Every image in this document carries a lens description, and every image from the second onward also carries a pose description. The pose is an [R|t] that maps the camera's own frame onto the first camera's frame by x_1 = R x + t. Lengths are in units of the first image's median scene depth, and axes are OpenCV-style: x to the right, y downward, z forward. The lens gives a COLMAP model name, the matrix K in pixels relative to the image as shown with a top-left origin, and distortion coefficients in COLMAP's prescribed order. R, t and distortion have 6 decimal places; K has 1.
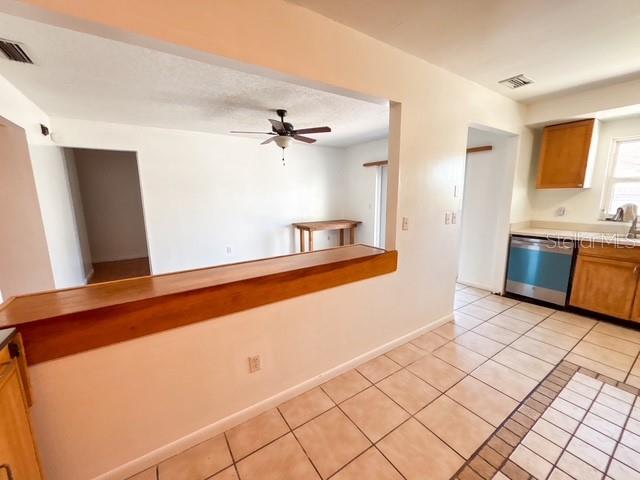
lens RADIAL K [[261.1, 0, 318.5], [0, 261.1, 239.9], [0, 0, 1]] dist [0.003644, -0.001392]
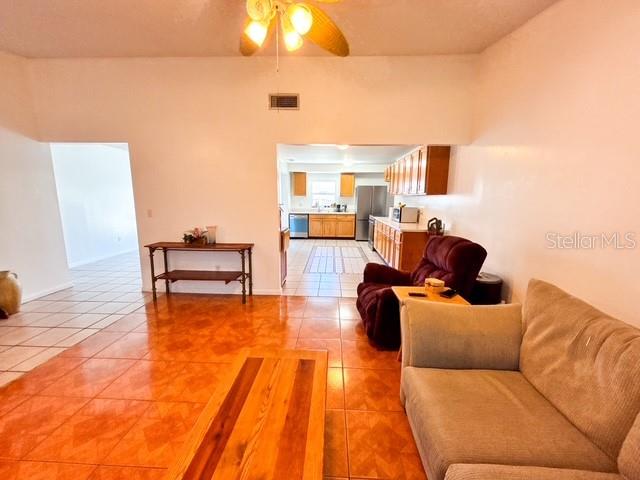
lens RADIAL K [[261.1, 0, 322.3], [0, 261.1, 243.0], [0, 0, 1]] dist [0.003644, -0.001392]
pose [[0.584167, -0.120743, 0.802602, -1.351060], [0.120635, 0.990805, 0.061253, 0.171779], [-0.802618, 0.061039, 0.593362, -0.876003]]
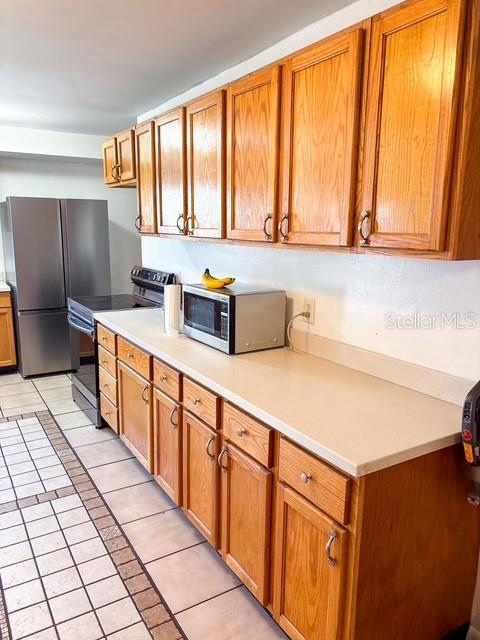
lens RADIAL K [[485.5, 0, 239.6], [0, 485.5, 327.2], [0, 0, 1]] dist [0.038178, -0.024363]
pose [[0.036487, -0.191726, 0.980770, -0.361451], [0.156374, 0.970429, 0.183887, 0.005604], [-0.987024, 0.146658, 0.065389, -0.308140]]
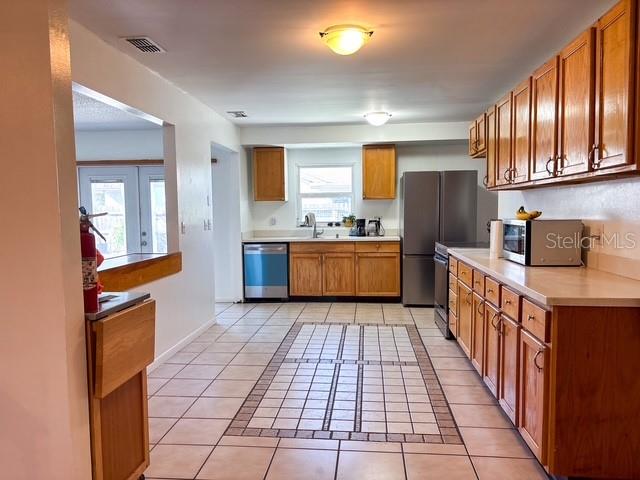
lens RADIAL K [[485.5, 0, 317.0], [0, 485.5, 245.6], [0, 0, 1]] dist [0.038178, -0.024363]
pose [[0.636140, -0.051915, 0.769825, -0.718054], [0.135629, 0.989722, -0.045332, 0.145508], [-0.759559, 0.133248, 0.636643, -0.588242]]
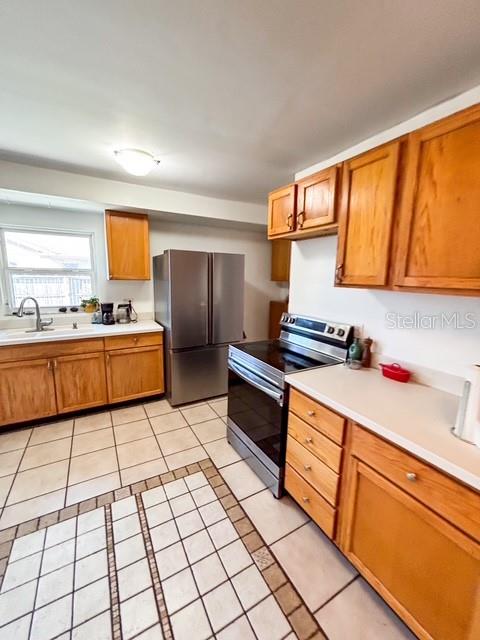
lens RADIAL K [[261.1, 0, 237.5], [0, 261.1, 315.0], [0, 0, 1]] dist [0.003644, -0.001392]
pose [[0.074570, -0.143417, 0.986849, 0.289348], [0.153434, 0.979470, 0.130751, -0.081740], [-0.985341, 0.141666, 0.095044, 0.163501]]
